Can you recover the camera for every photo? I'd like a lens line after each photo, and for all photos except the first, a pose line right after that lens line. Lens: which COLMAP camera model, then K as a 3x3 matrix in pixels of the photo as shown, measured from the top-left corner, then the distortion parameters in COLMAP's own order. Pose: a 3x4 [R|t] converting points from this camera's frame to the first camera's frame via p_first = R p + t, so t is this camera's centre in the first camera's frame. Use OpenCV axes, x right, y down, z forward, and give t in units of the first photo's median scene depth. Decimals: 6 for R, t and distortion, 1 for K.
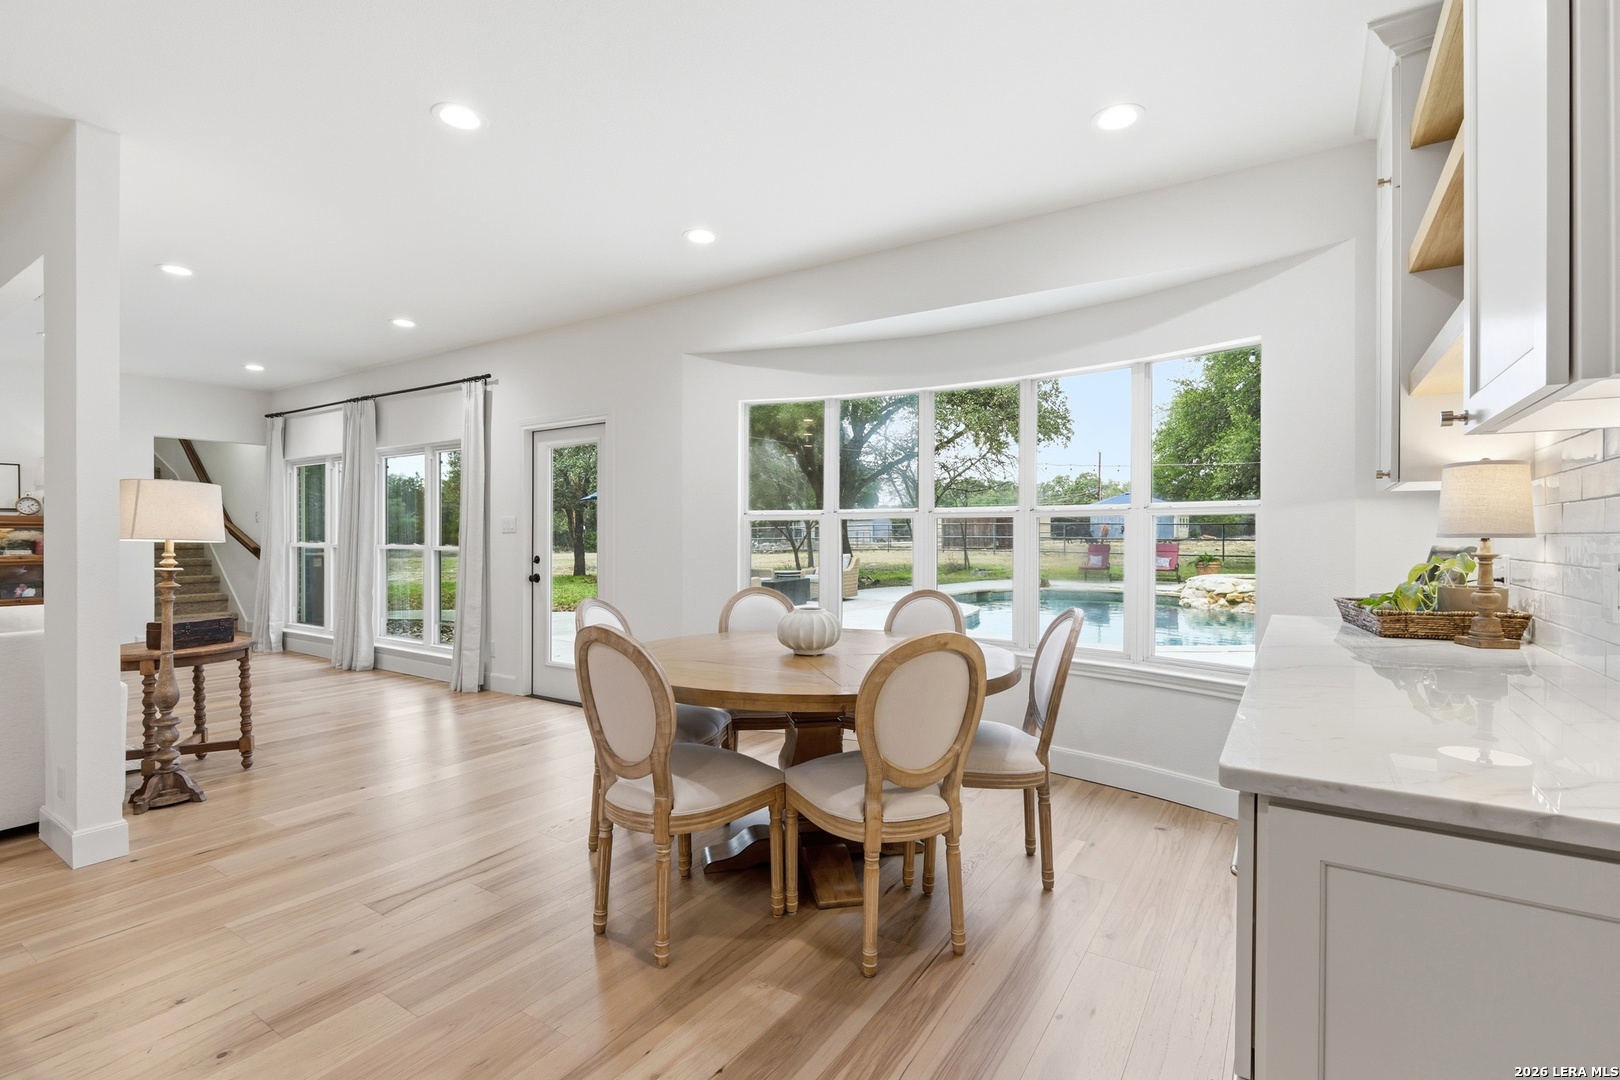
lens RADIAL K [[755.2, 0, 811.7], [0, 755.2, 535.8], [0, 0, 1]] dist [-0.010551, -0.000074]
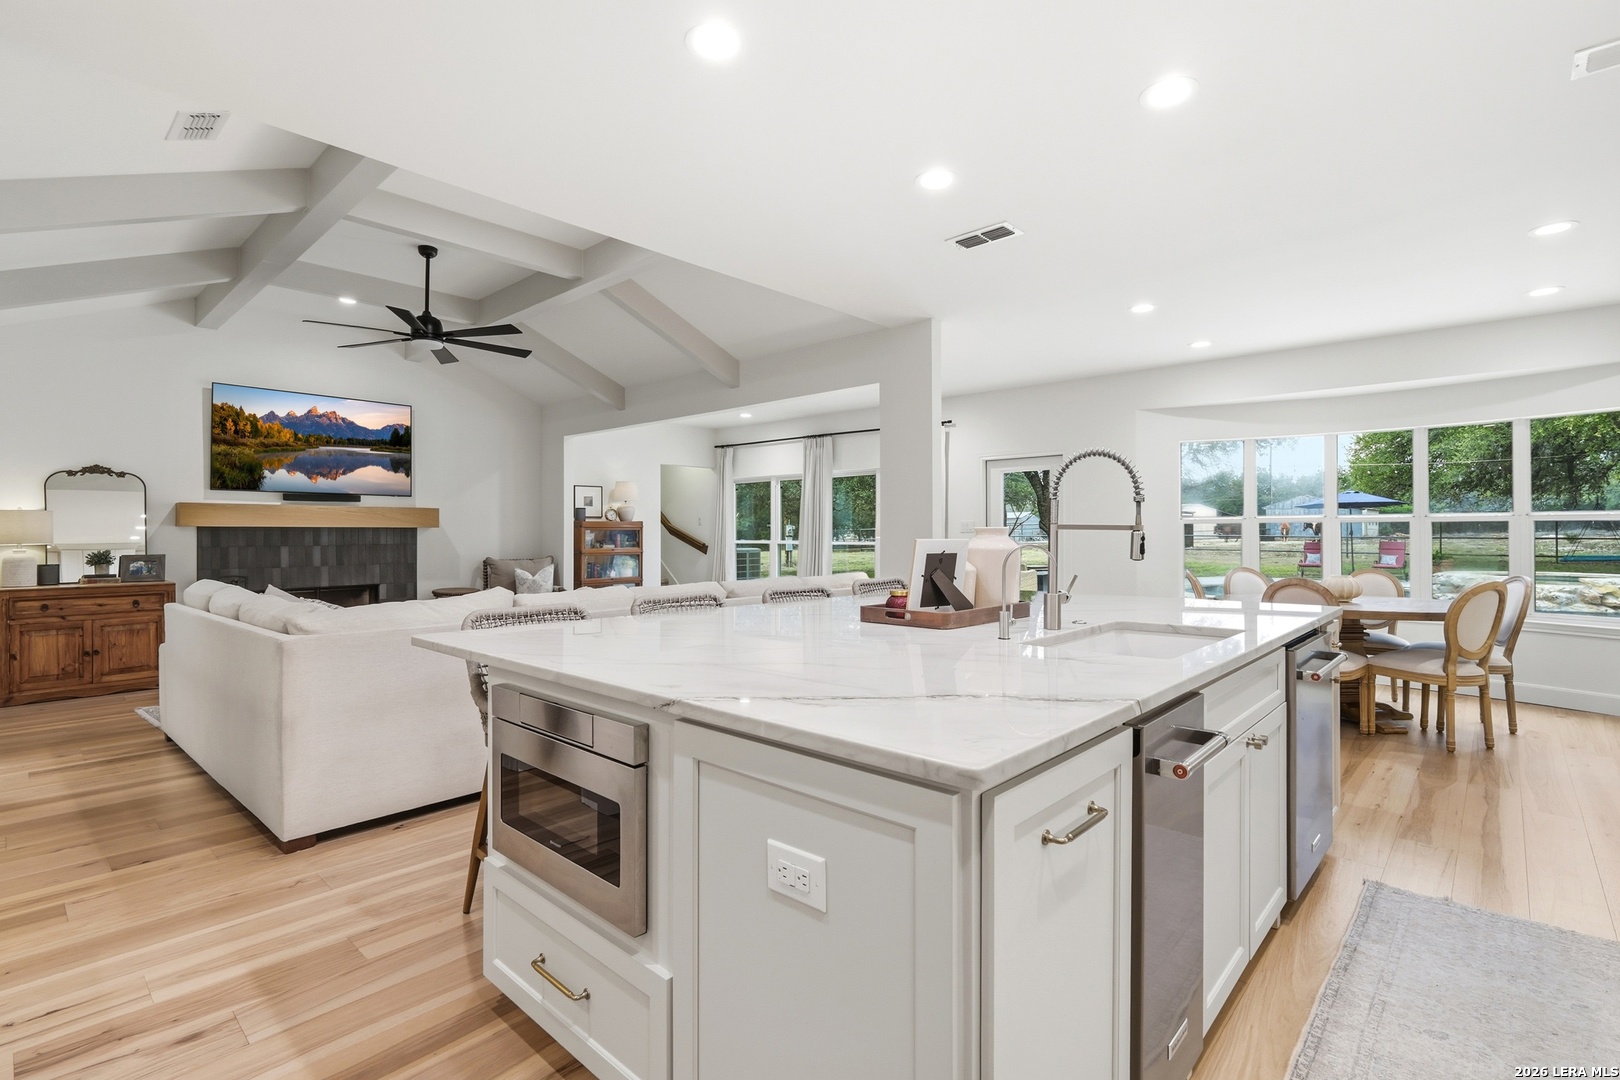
lens RADIAL K [[755.2, 0, 811.7], [0, 755.2, 535.8], [0, 0, 1]] dist [-0.010551, -0.000074]
pose [[0.985853, -0.000408, -0.167610, -0.558918], [0.000709, 0.999998, 0.001739, -0.000415], [0.167609, -0.001833, 0.985852, -0.559279]]
